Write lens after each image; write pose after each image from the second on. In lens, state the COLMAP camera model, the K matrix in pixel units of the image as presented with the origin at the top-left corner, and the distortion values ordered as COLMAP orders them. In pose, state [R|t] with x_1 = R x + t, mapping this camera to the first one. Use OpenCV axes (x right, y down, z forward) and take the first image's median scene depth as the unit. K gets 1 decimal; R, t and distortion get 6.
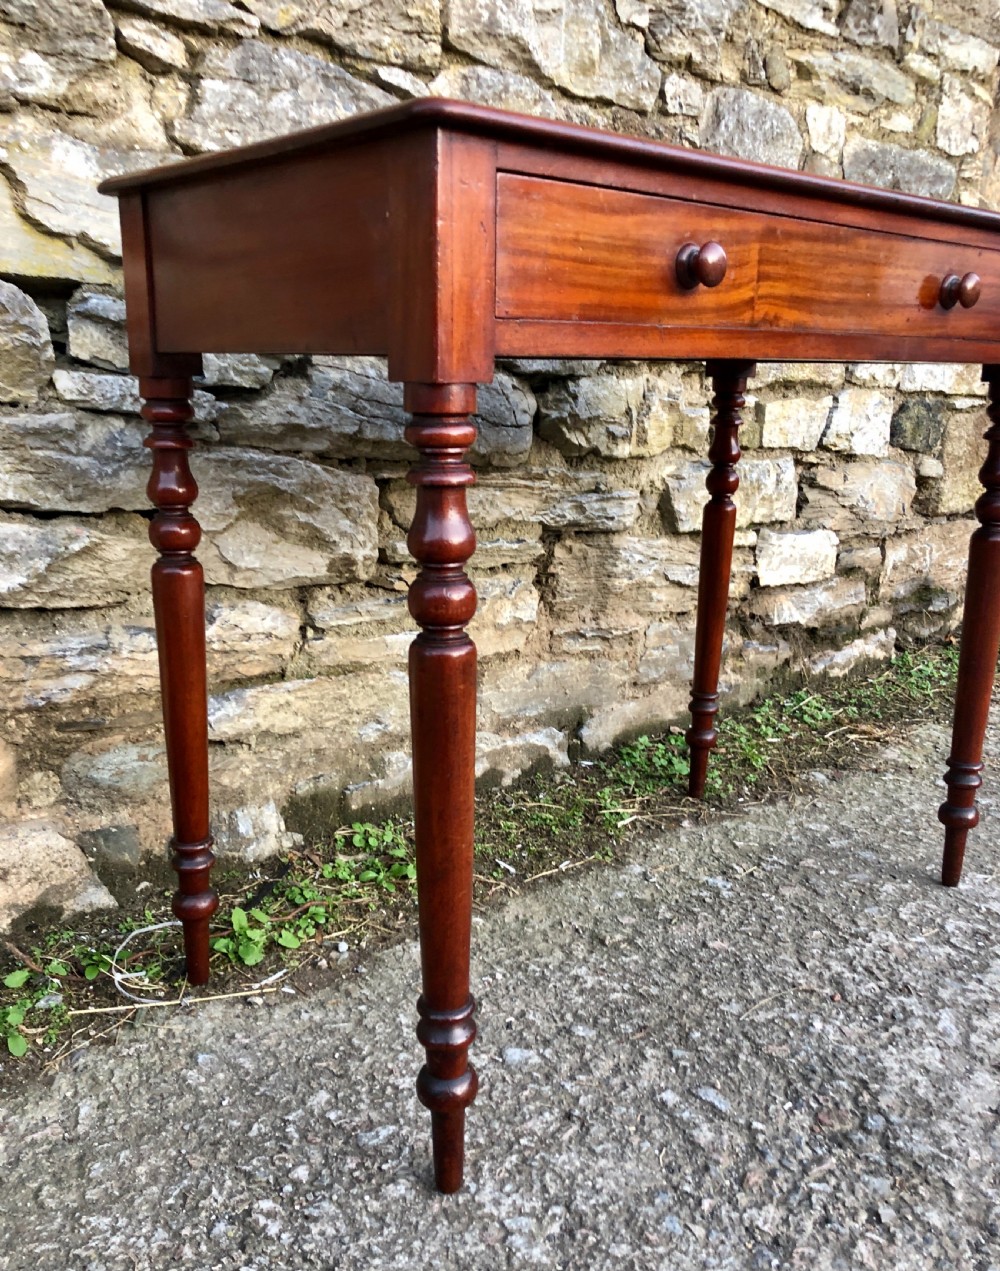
lens RADIAL K [[1121.9, 0, 497.3], [0, 1121.9, 652.1], [0, 0, 1]] dist [0.028542, -0.015573]
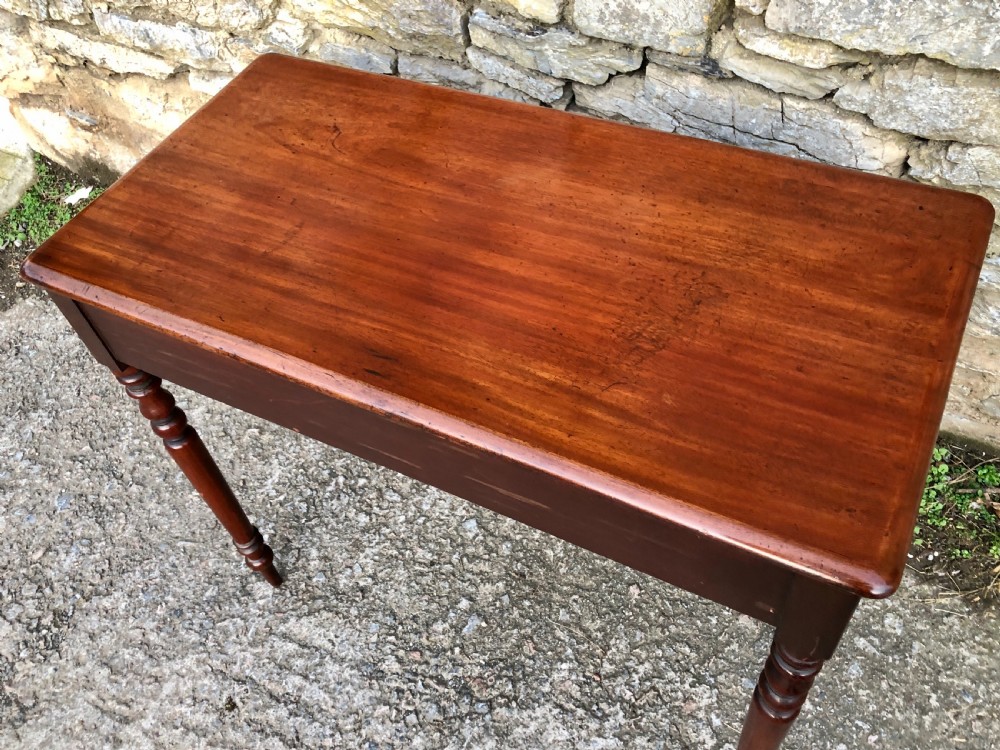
lens RADIAL K [[859.7, 0, 504.0], [0, 859.7, 370.8], [0, 0, 1]] dist [0.010934, 0.008324]
pose [[0.350128, 0.691698, -0.631637, 0.591091], [-0.123737, 0.702564, 0.700780, -0.652790], [0.928493, -0.167205, 0.331576, 0.465282]]
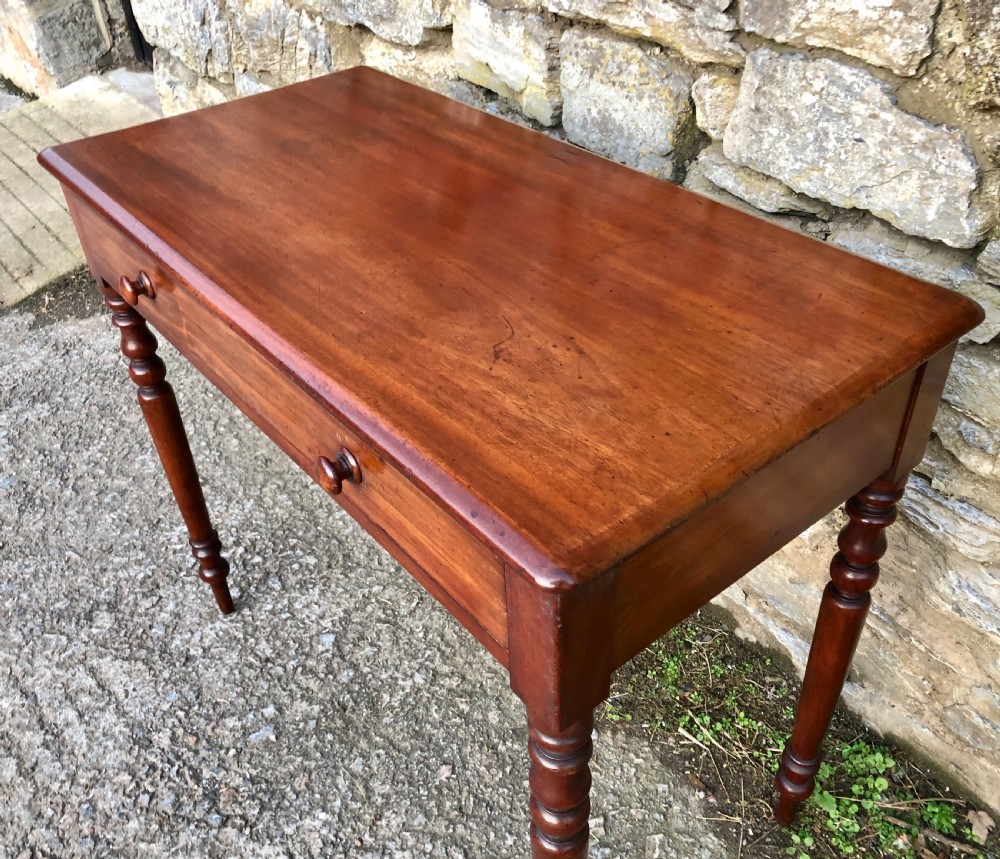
lens RADIAL K [[941.5, 0, 496.9], [0, 941.5, 436.5], [0, 0, 1]] dist [0.016049, 0.000000]
pose [[-0.059891, 0.604986, -0.793980, 0.716158], [-0.204550, 0.771091, 0.602975, -0.595733], [0.977022, 0.198521, 0.077568, 0.819950]]
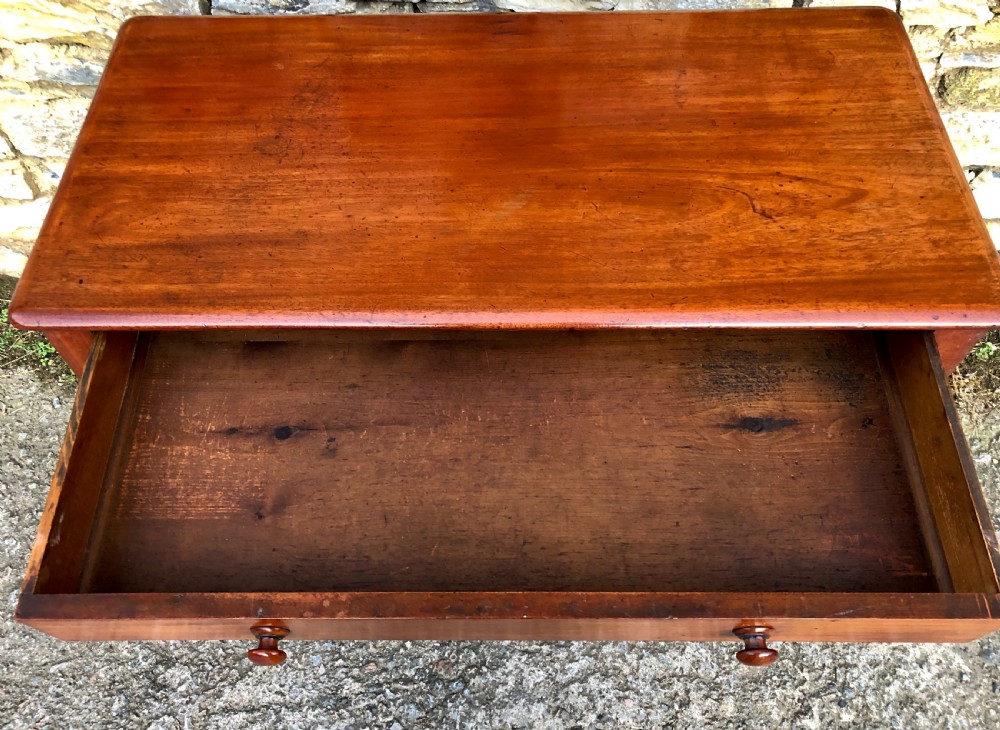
lens RADIAL K [[835.1, 0, 481.5], [0, 835.1, 368.7], [0, 0, 1]] dist [0.009782, 0.009753]
pose [[0.732131, 0.555759, -0.393848, 0.427789], [-0.138701, 0.687719, 0.712604, -0.634289], [0.666893, -0.467092, 0.580585, 0.335758]]
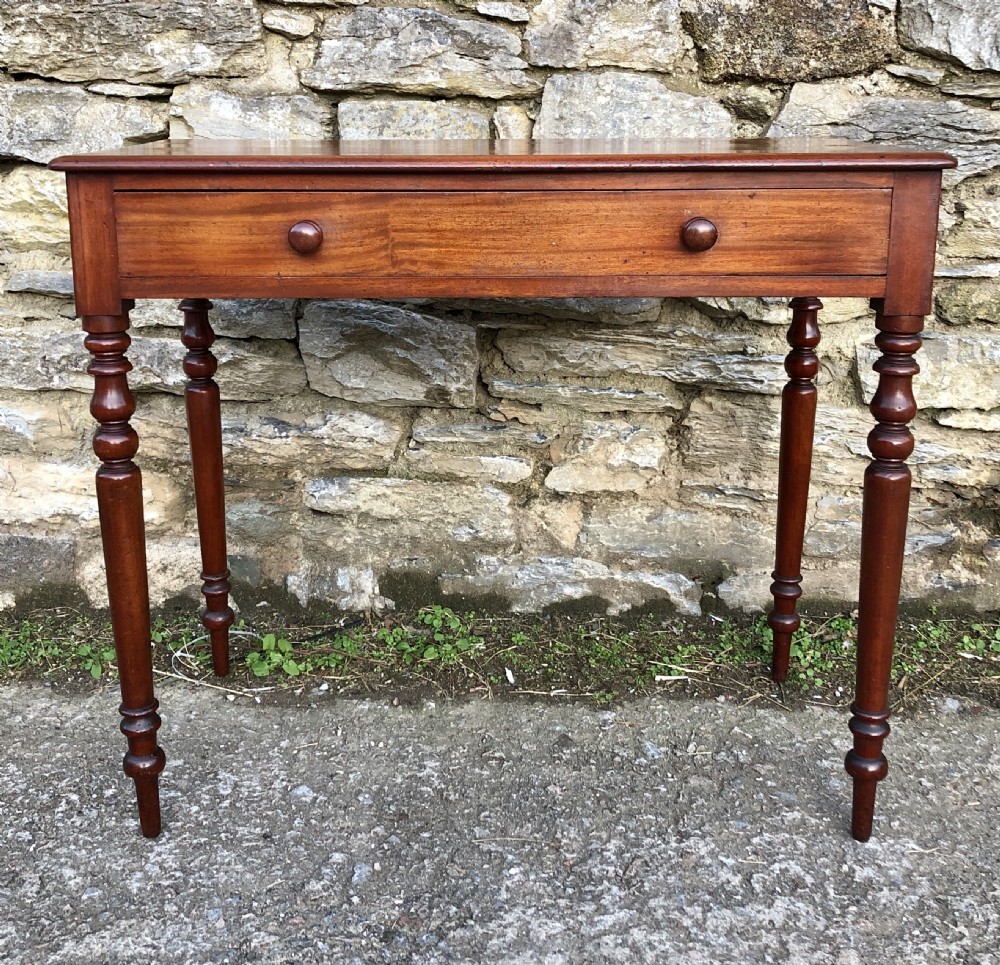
lens RADIAL K [[1250.8, 0, 476.7], [0, 1250.8, 377.3], [0, 0, 1]] dist [0.023145, 0.000000]
pose [[0.734062, 0.138759, -0.664755, 0.814834], [-0.154794, 0.987321, 0.035158, -0.153081], [0.661205, 0.077092, 0.746234, 0.004558]]
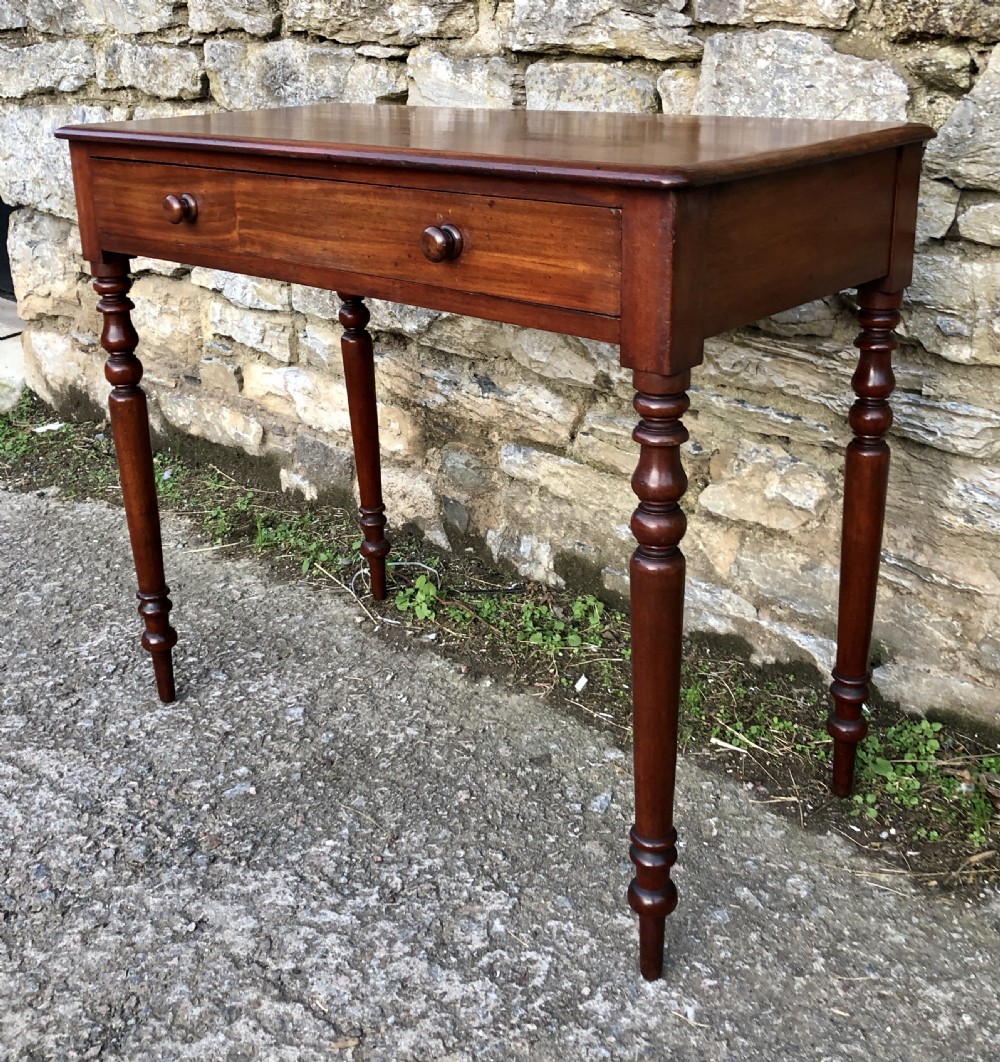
lens RADIAL K [[1272.9, 0, 496.3], [0, 1272.9, 442.1], [0, 0, 1]] dist [0.024094, 0.000000]
pose [[0.098159, 0.301089, -0.948531, 1.135247], [-0.219728, 0.936168, 0.274426, -0.360195], [0.970610, 0.181481, 0.158051, 0.706286]]
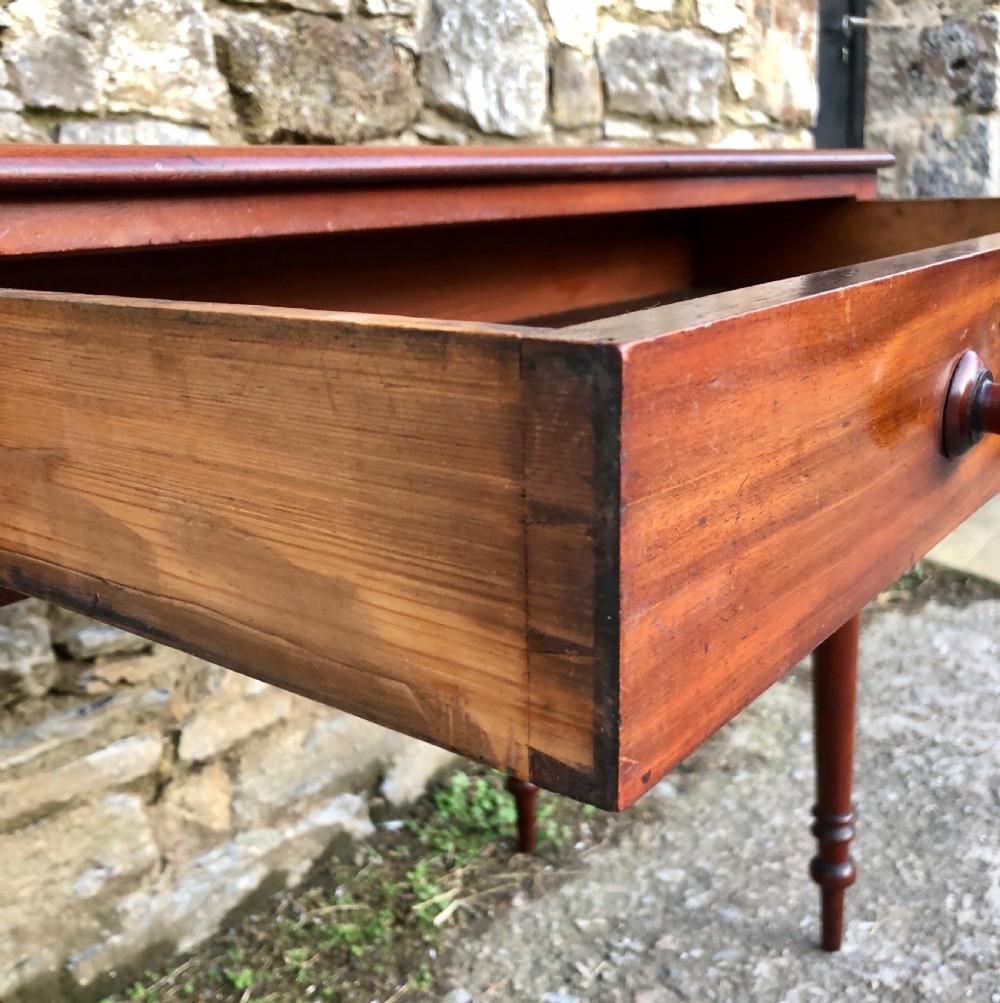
lens RADIAL K [[1102.1, 0, 520.0], [0, 1102.1, 595.9], [0, 0, 1]] dist [0.003136, 0.000000]
pose [[0.977852, -0.145145, 0.150791, 0.092532], [0.135309, 0.988065, 0.073613, -0.145025], [-0.159676, -0.051579, 0.985821, 0.250885]]
